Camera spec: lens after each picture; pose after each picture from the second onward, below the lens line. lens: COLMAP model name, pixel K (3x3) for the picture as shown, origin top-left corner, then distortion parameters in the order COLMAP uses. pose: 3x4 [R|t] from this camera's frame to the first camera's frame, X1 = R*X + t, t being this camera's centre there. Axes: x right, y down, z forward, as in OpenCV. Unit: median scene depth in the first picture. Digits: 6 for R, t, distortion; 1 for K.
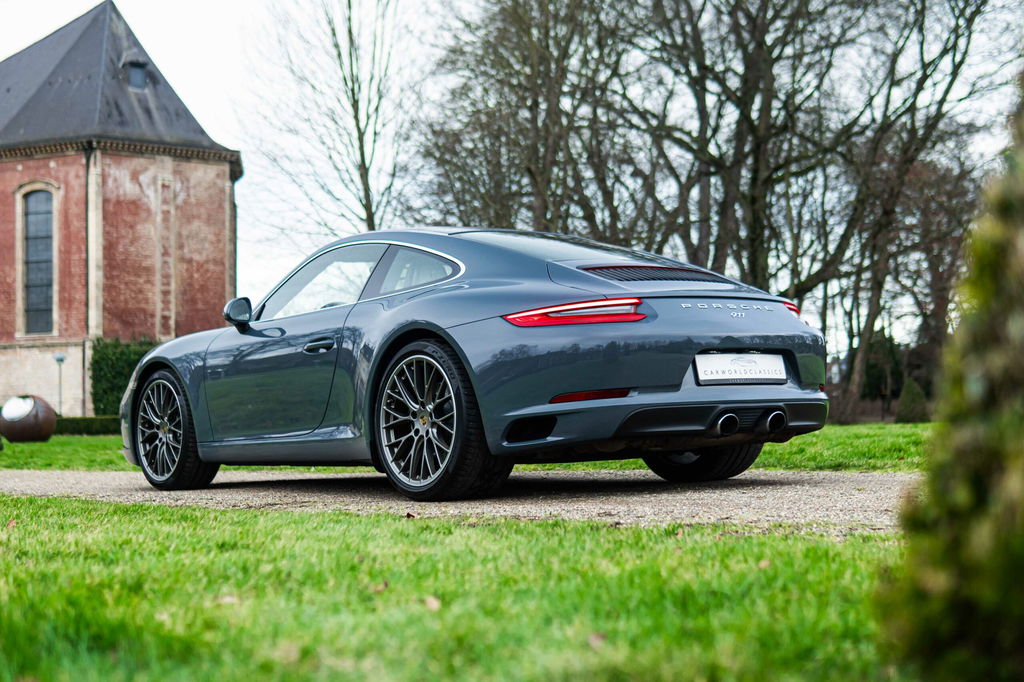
lens RADIAL K [[1554.6, 0, 512.0], [0, 1554.6, 341.0], [0, 0, 1]] dist [-0.039596, -0.085676]
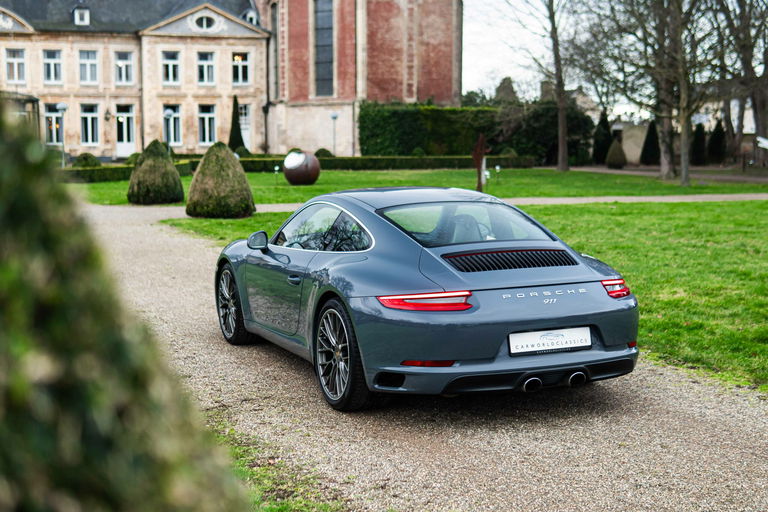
lens RADIAL K [[1107.9, 0, 384.0], [0, 1107.9, 256.0], [0, 0, 1]] dist [-0.041522, -0.088971]
pose [[0.965279, 0.043611, -0.257554, 0.022136], [-0.003304, 0.987924, 0.154902, -0.017909], [0.261199, -0.148673, 0.953767, 0.004356]]
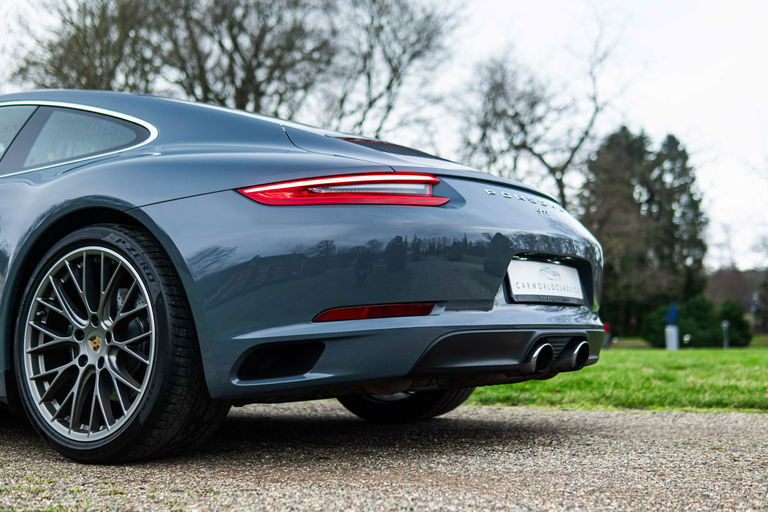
lens RADIAL K [[1039.8, 0, 384.0], [0, 1039.8, 256.0], [0, 0, 1]] dist [-0.050647, -0.047219]
pose [[0.951068, 0.045777, 0.305572, -0.006945], [-0.035219, 0.998580, -0.039976, 0.002421], [-0.306968, 0.027257, 0.951329, 0.048025]]
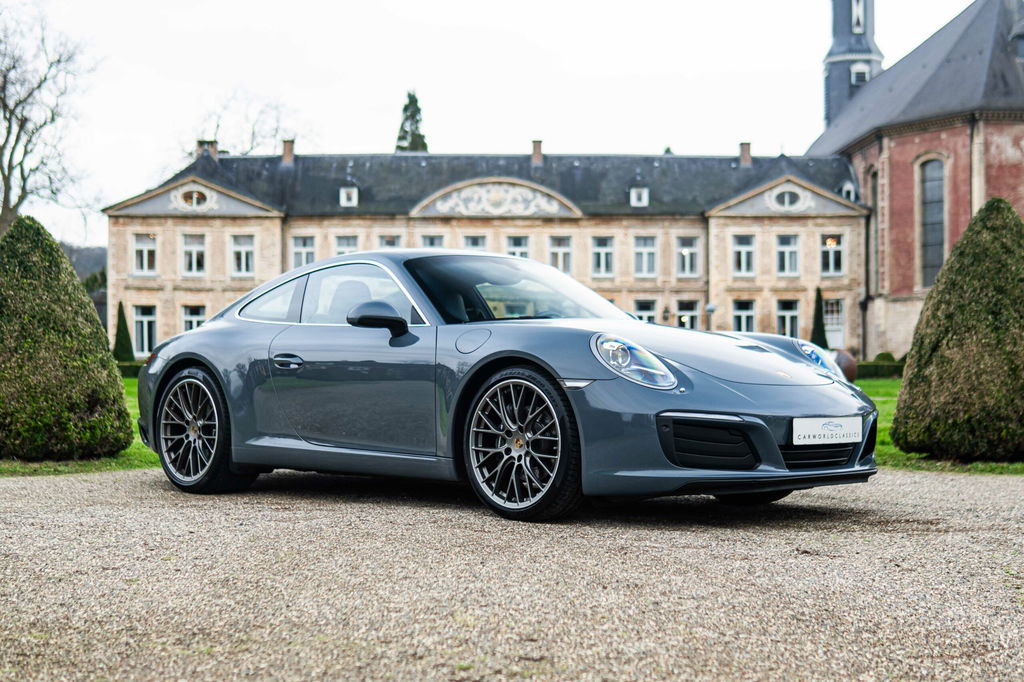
lens RADIAL K [[1557.9, 0, 543.5], [0, 1557.9, 359.1], [0, 0, 1]] dist [-0.055329, -0.043048]
pose [[0.802147, 0.017668, -0.596865, 0.147228], [0.014880, 0.998660, 0.049559, -0.013044], [0.596941, -0.048636, 0.800810, -0.081622]]
